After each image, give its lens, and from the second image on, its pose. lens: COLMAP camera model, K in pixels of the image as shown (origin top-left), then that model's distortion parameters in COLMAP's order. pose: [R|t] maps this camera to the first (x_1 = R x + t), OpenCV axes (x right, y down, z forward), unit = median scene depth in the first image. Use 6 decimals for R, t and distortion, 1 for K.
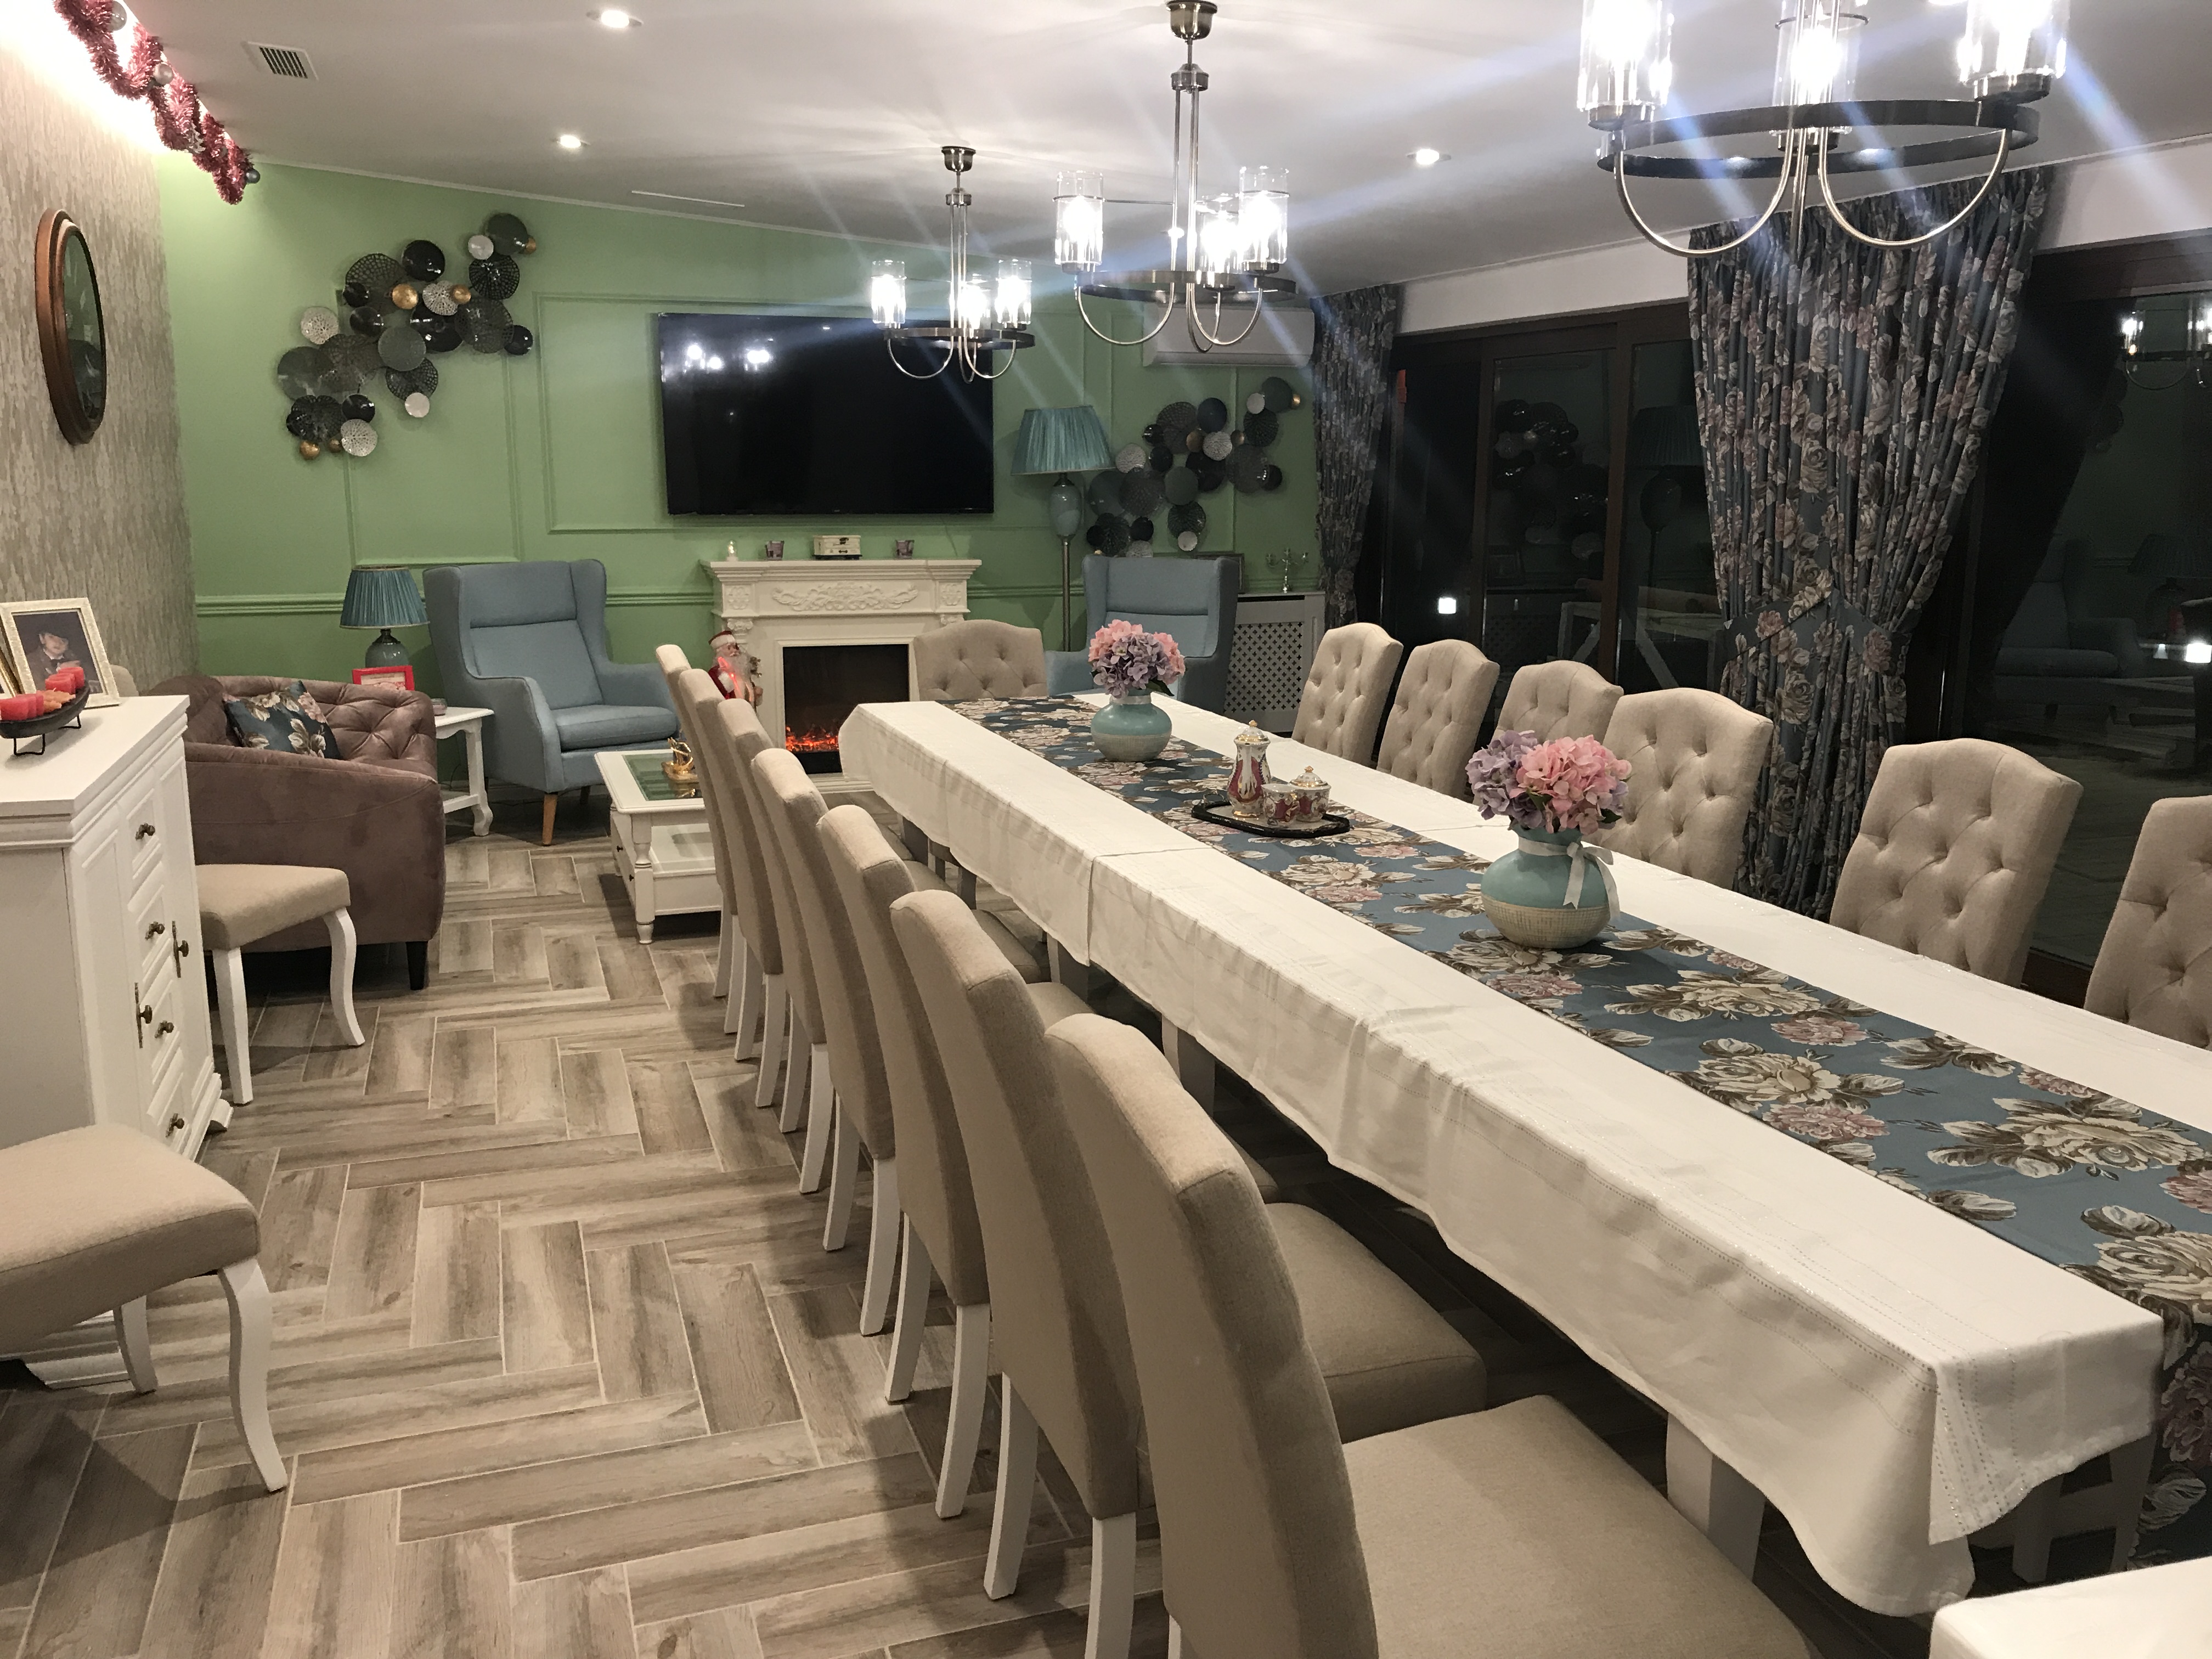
lens RADIAL K [[1820.1, 0, 1106.0], [0, 1820.1, 829.5], [0, 0, 1]] dist [0.130349, -0.381278]
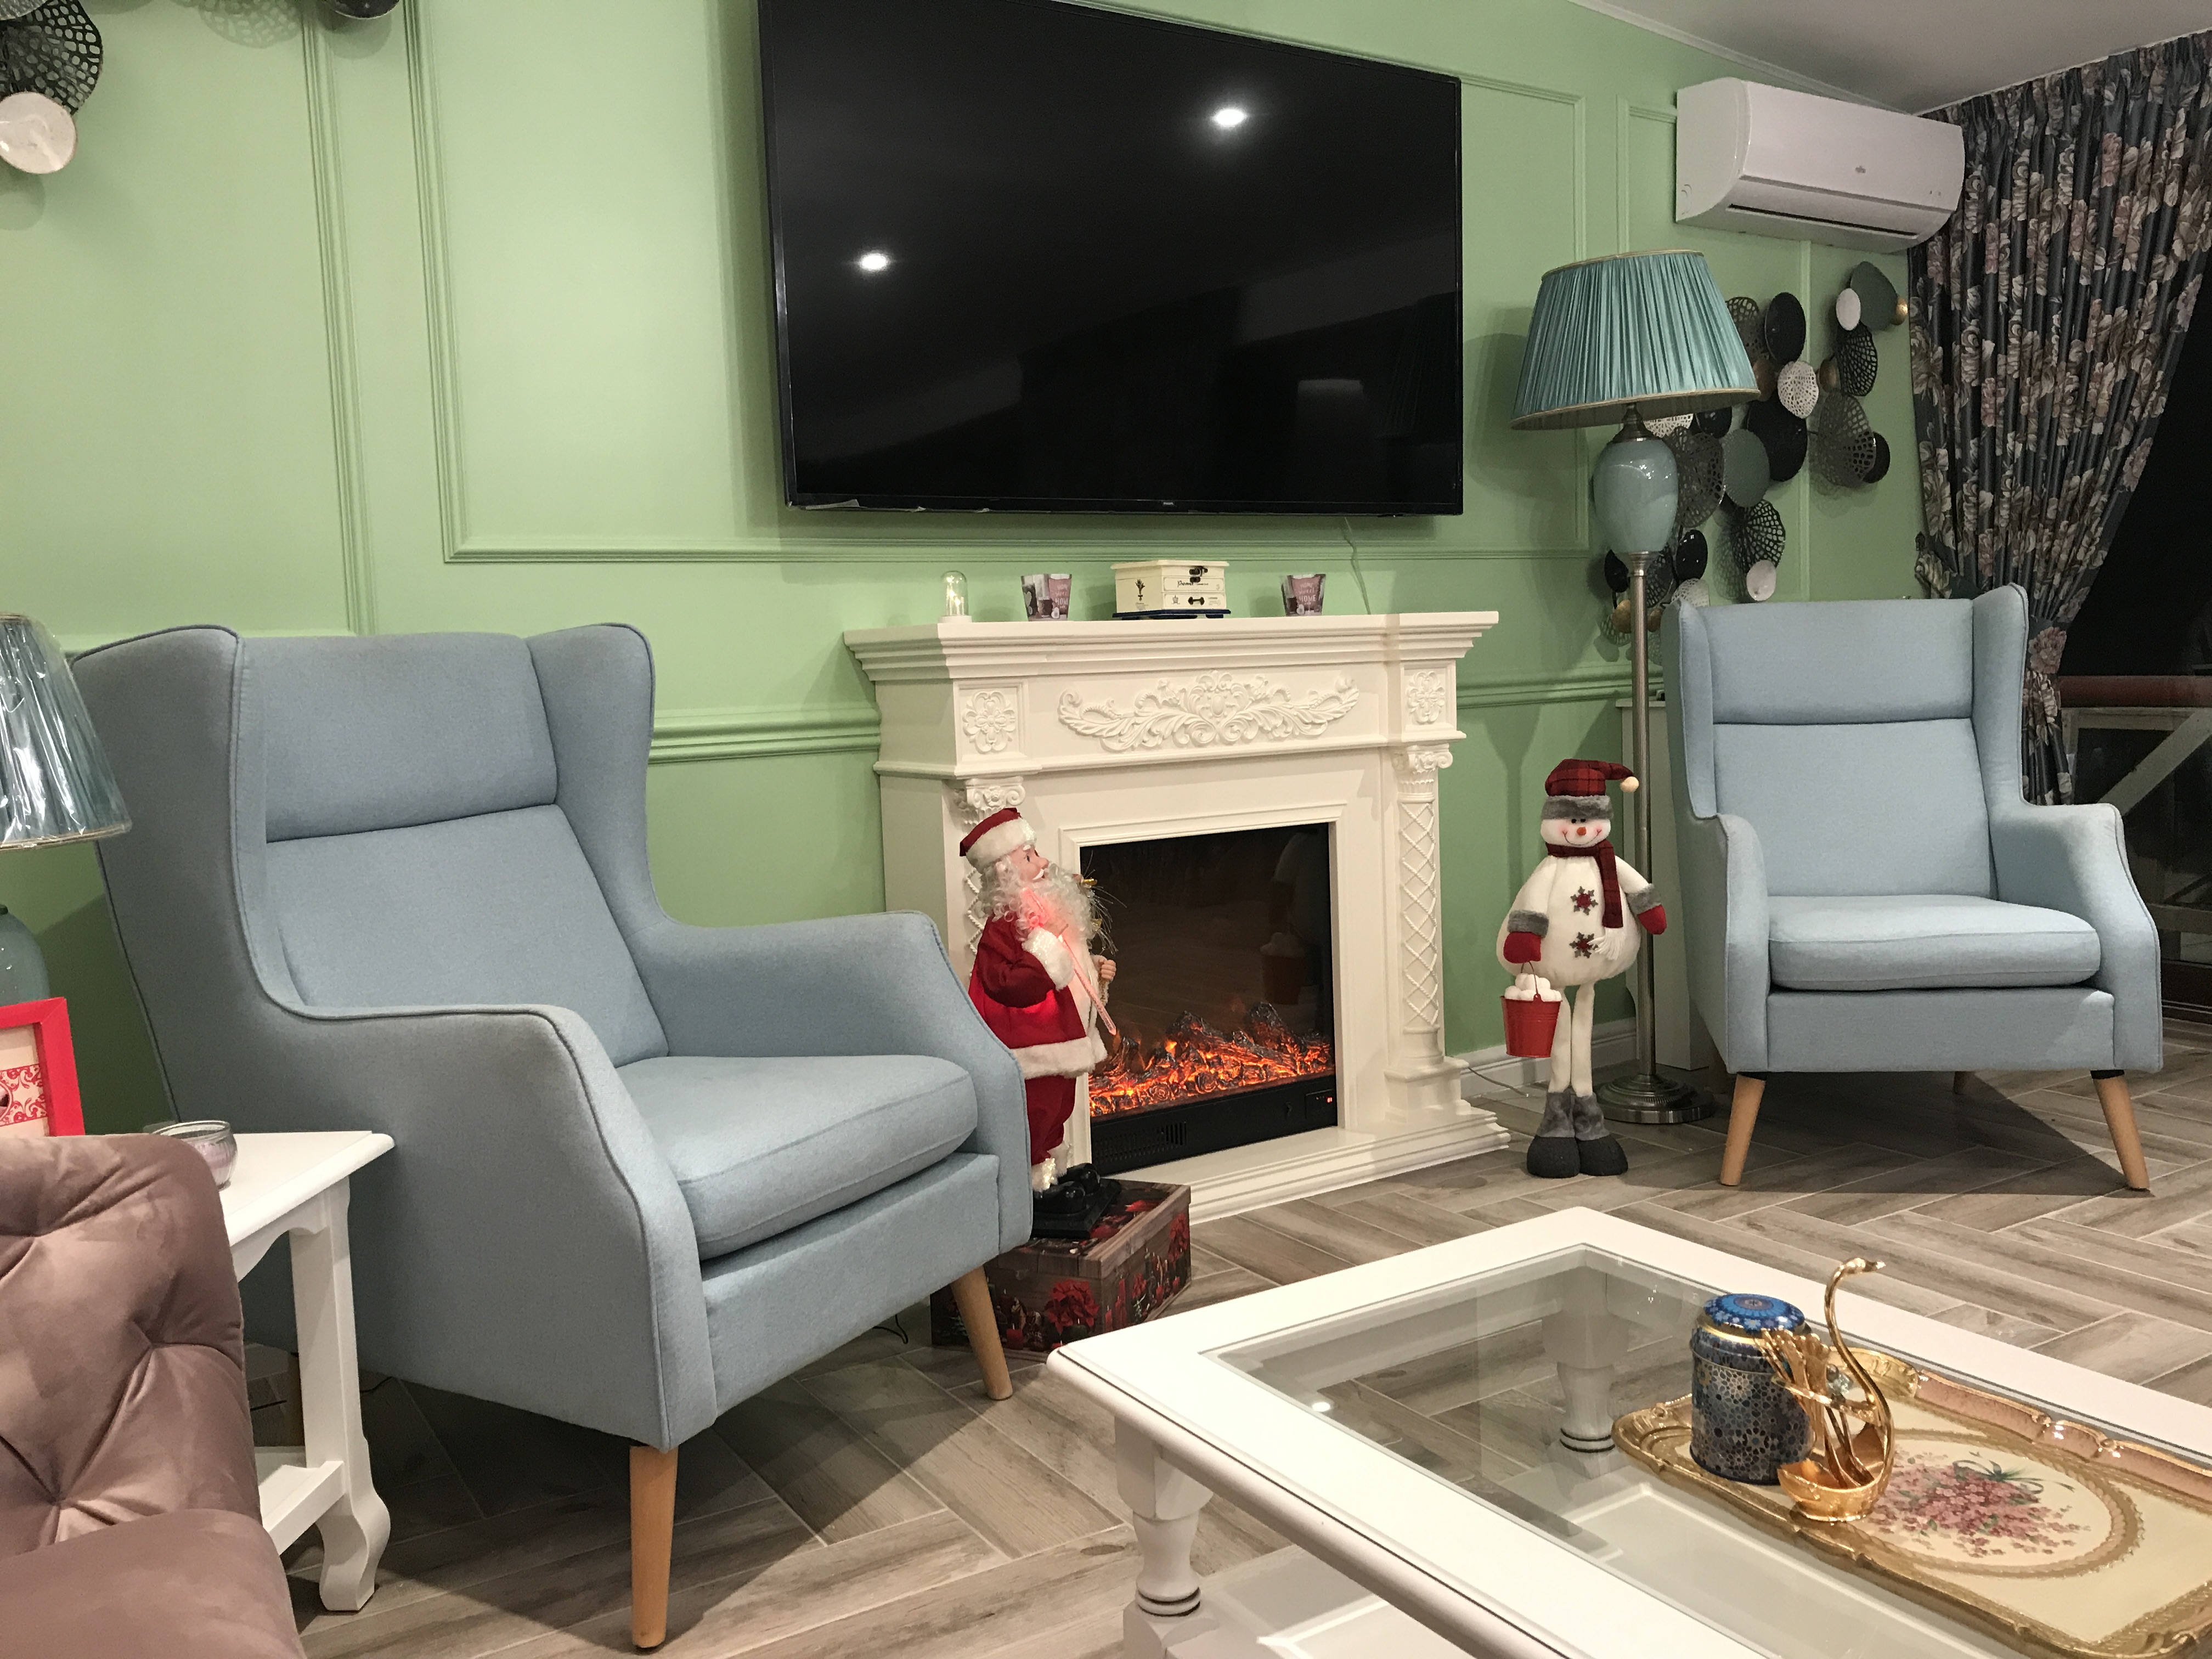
lens RADIAL K [[1810.7, 0, 1106.0], [0, 1810.7, 817.7], [0, 0, 1]] dist [0.048642, -0.052288]
pose [[0.972168, -0.058678, 0.226817, -0.259979], [0.084310, 0.990890, -0.105014, -0.066551], [-0.218589, 0.121215, 0.968259, 0.638952]]
